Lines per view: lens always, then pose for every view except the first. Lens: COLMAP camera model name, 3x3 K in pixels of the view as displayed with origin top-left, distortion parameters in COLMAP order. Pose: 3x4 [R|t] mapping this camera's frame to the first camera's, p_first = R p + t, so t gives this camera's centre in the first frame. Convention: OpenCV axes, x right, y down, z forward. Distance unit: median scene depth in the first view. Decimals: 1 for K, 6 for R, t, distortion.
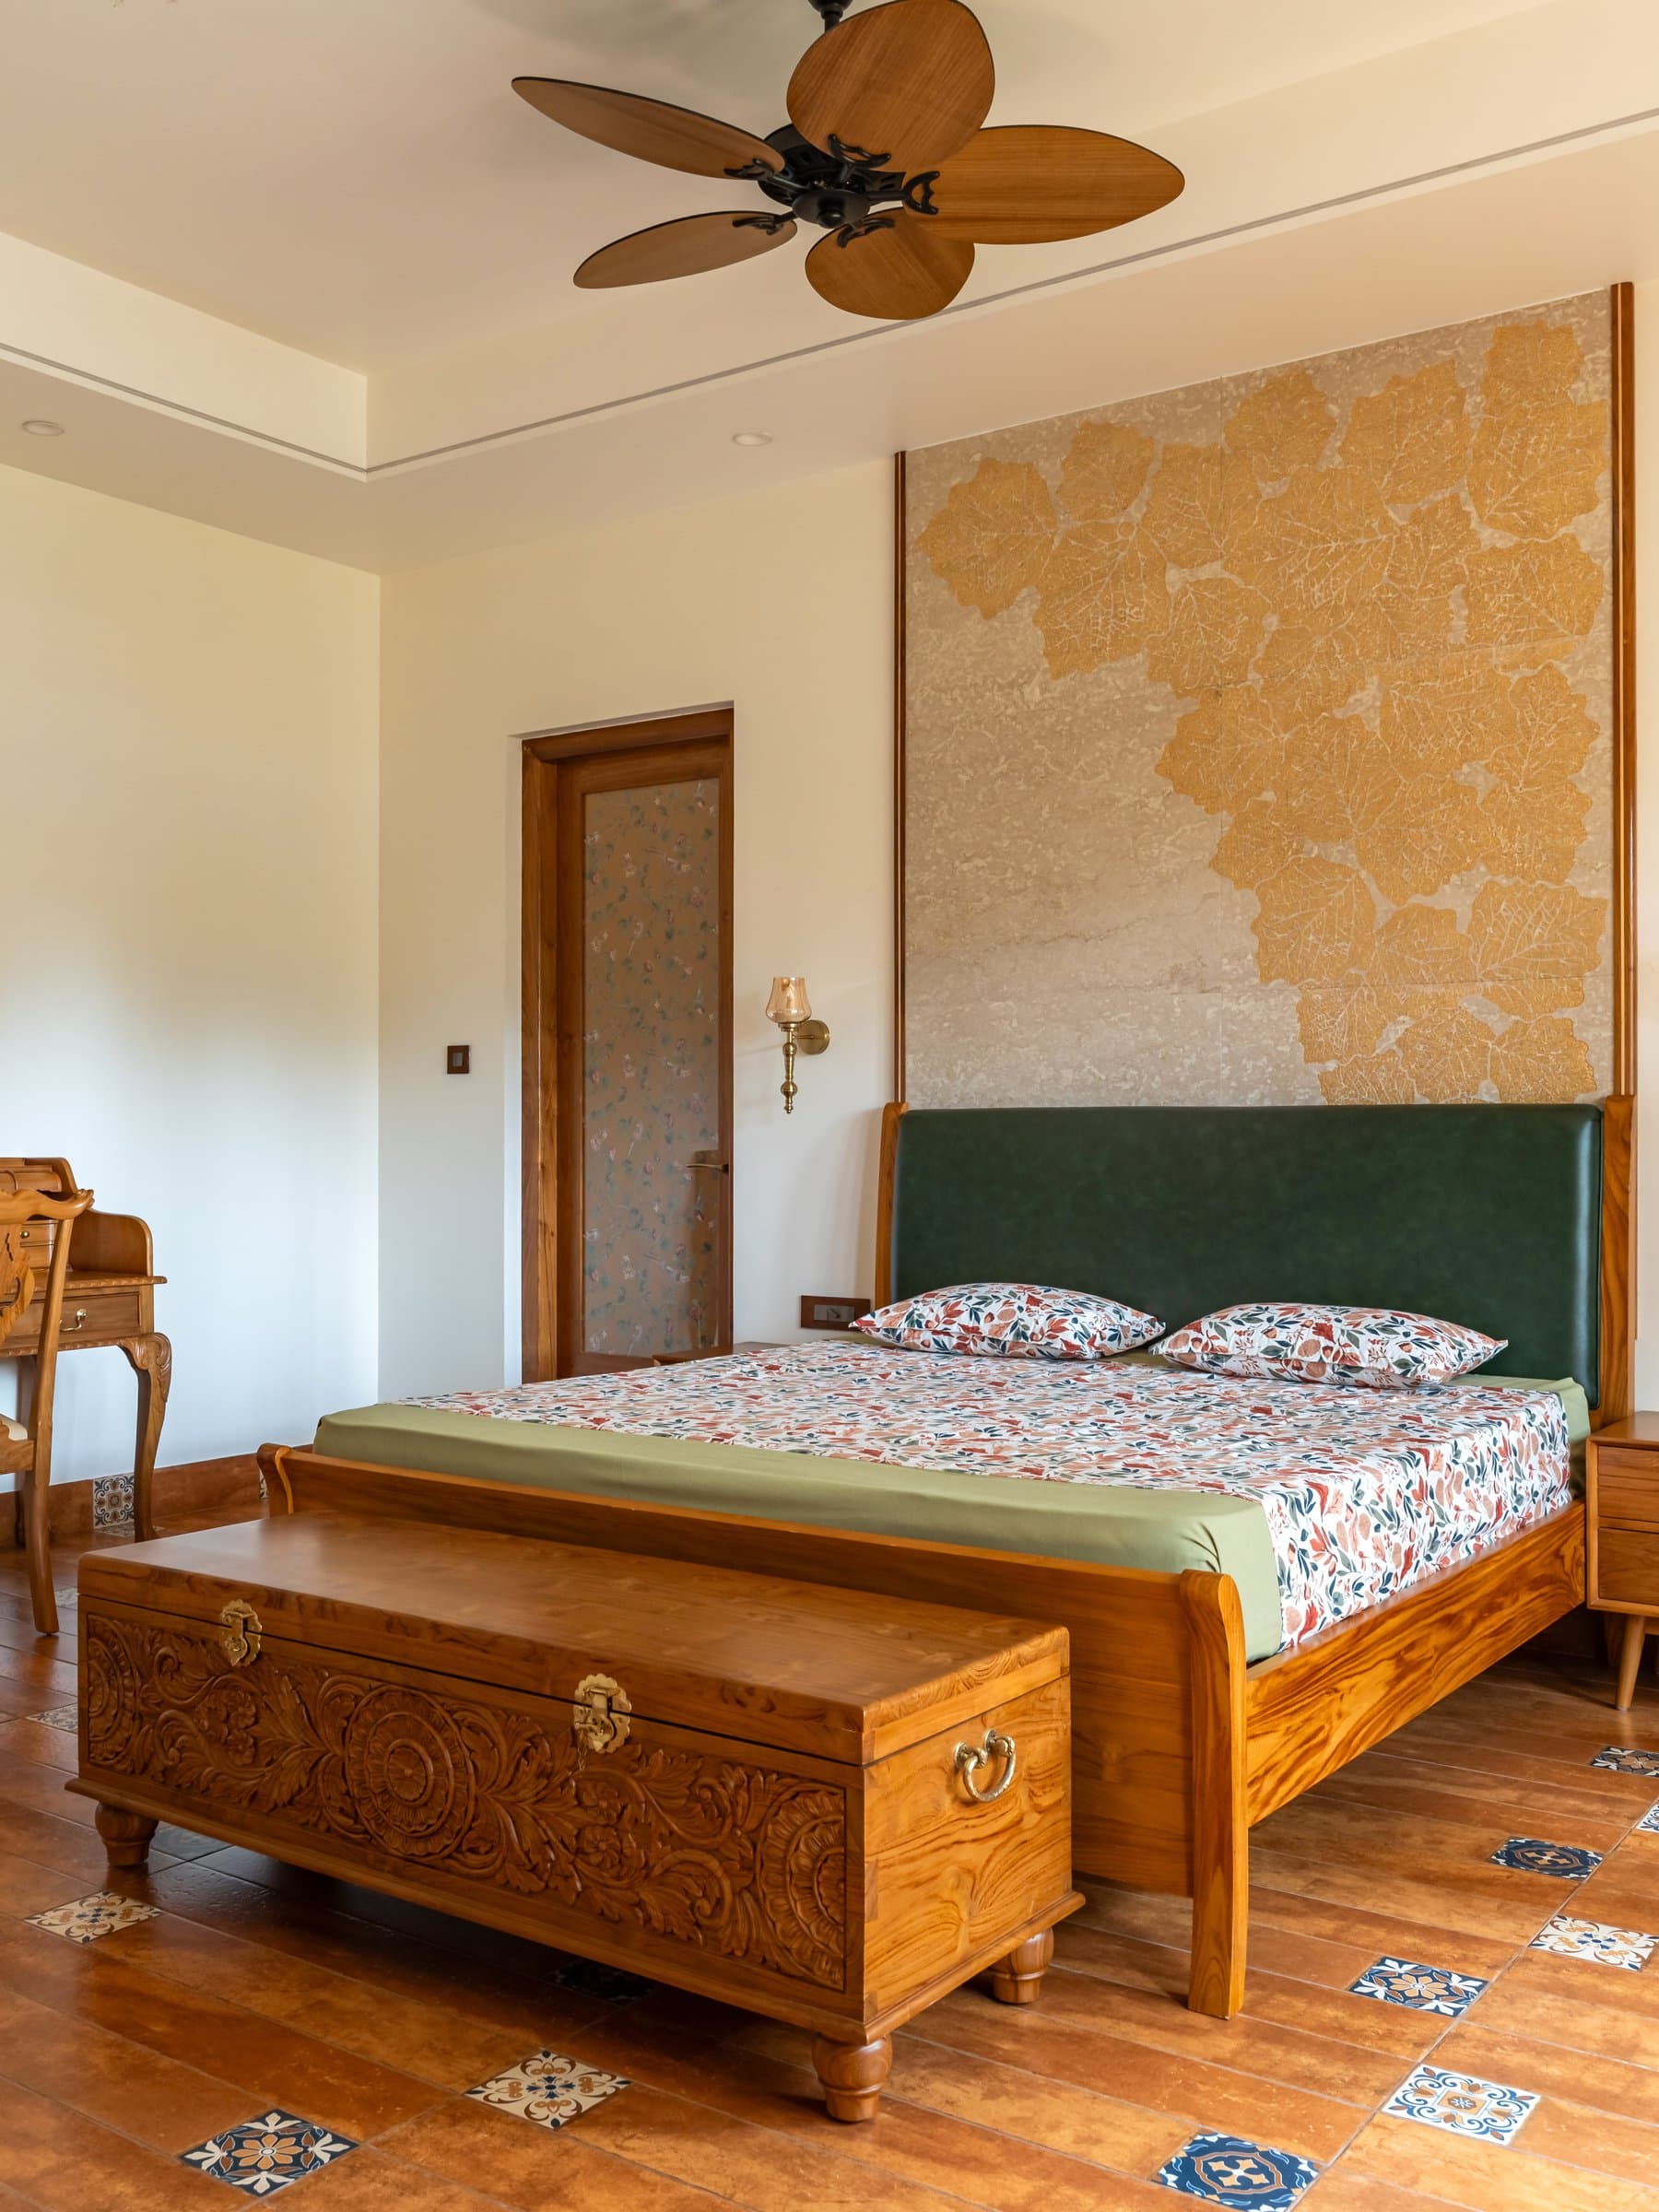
lens RADIAL K [[2027.6, 0, 829.5], [0, 2027.6, 1106.0], [0, 0, 1]] dist [-0.007204, -0.011753]
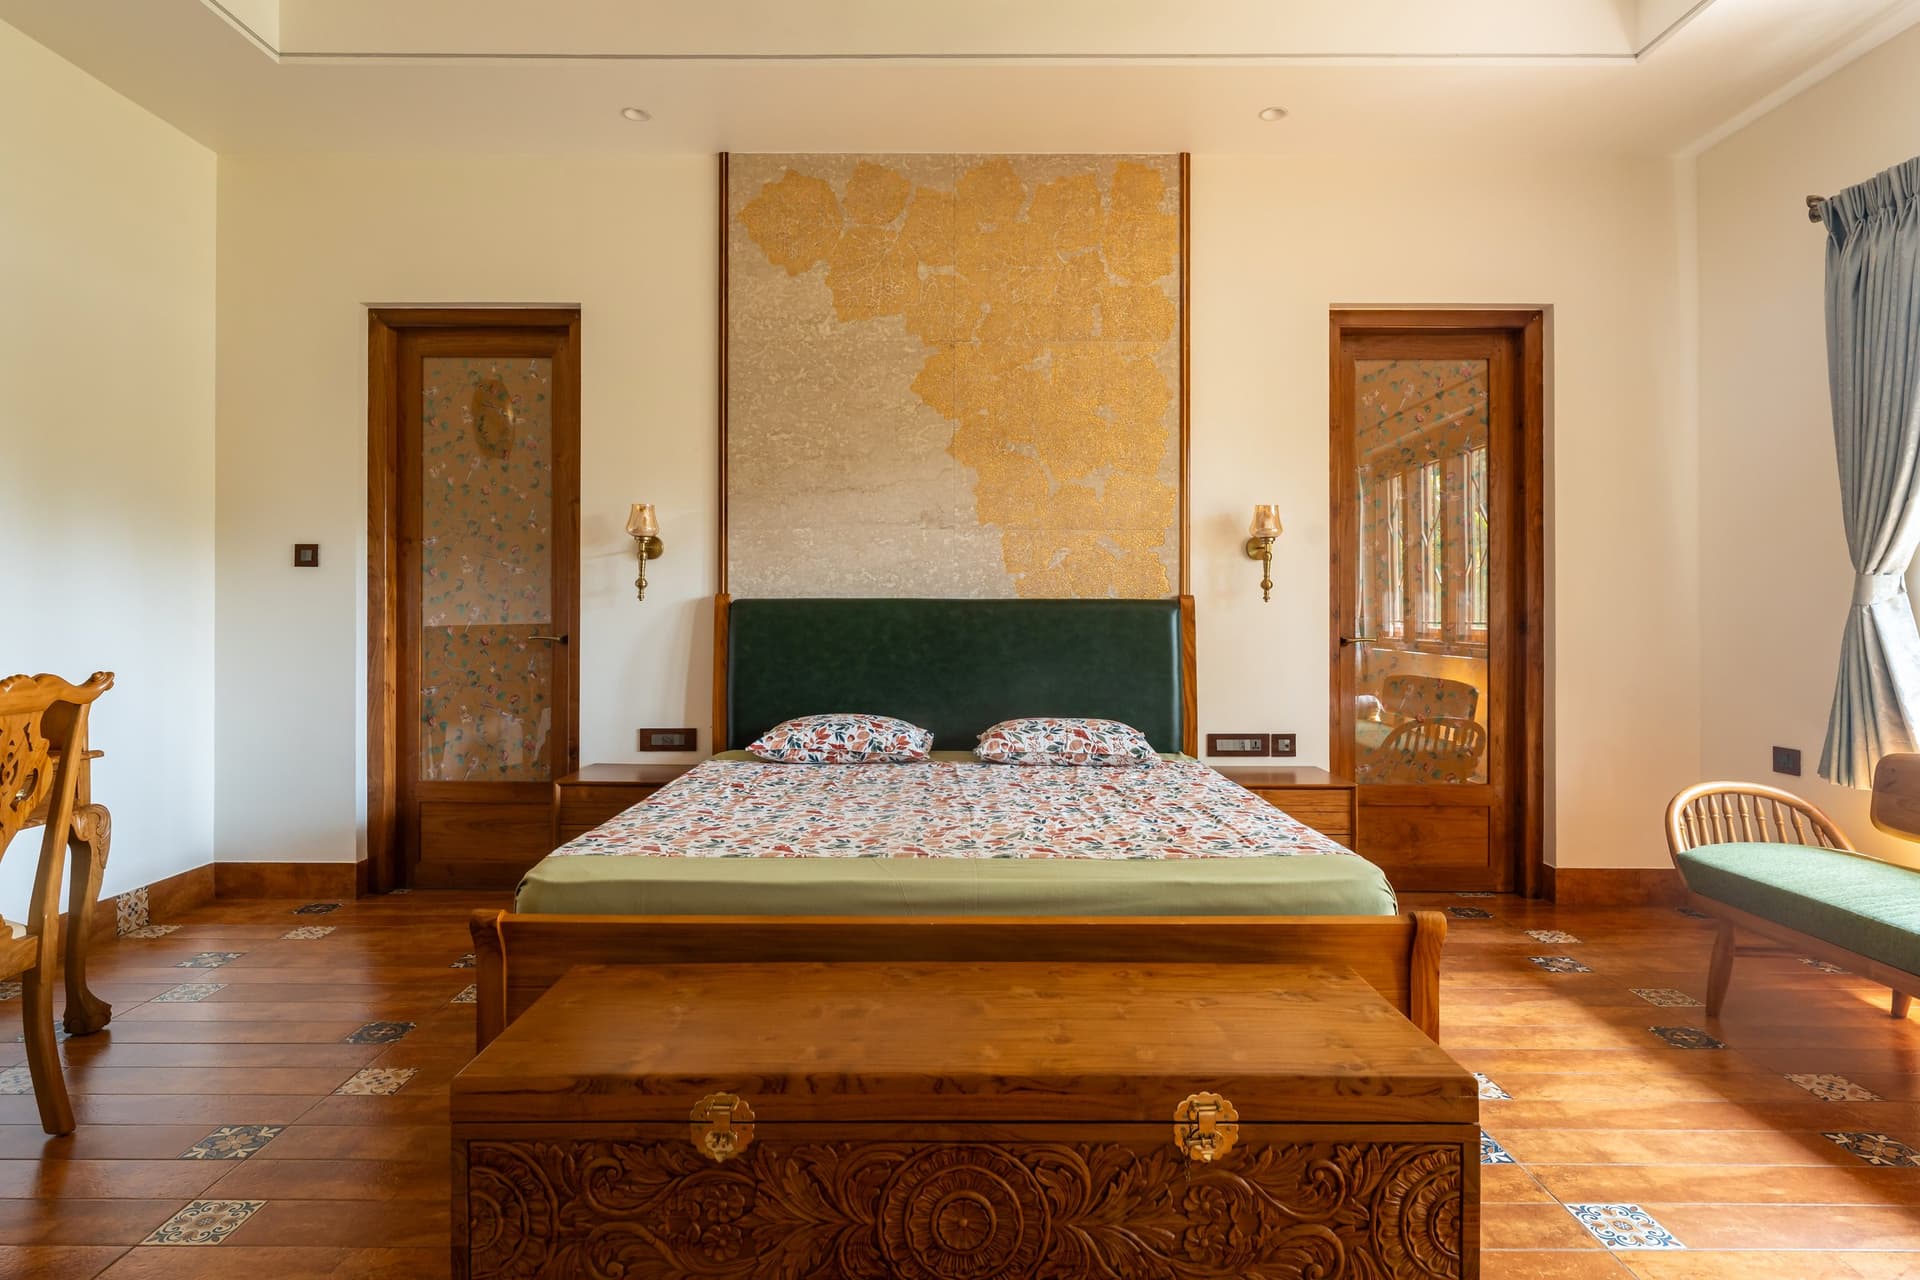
lens RADIAL K [[1046.9, 0, 958.1], [0, 1046.9, 602.3], [0, 0, 1]] dist [-0.001097, 0.001374]
pose [[0.815958, 0.007697, 0.578060, -0.294636], [-0.009511, 0.999955, 0.000112, 0.002947], [-0.578033, -0.005589, 0.815994, 0.310890]]
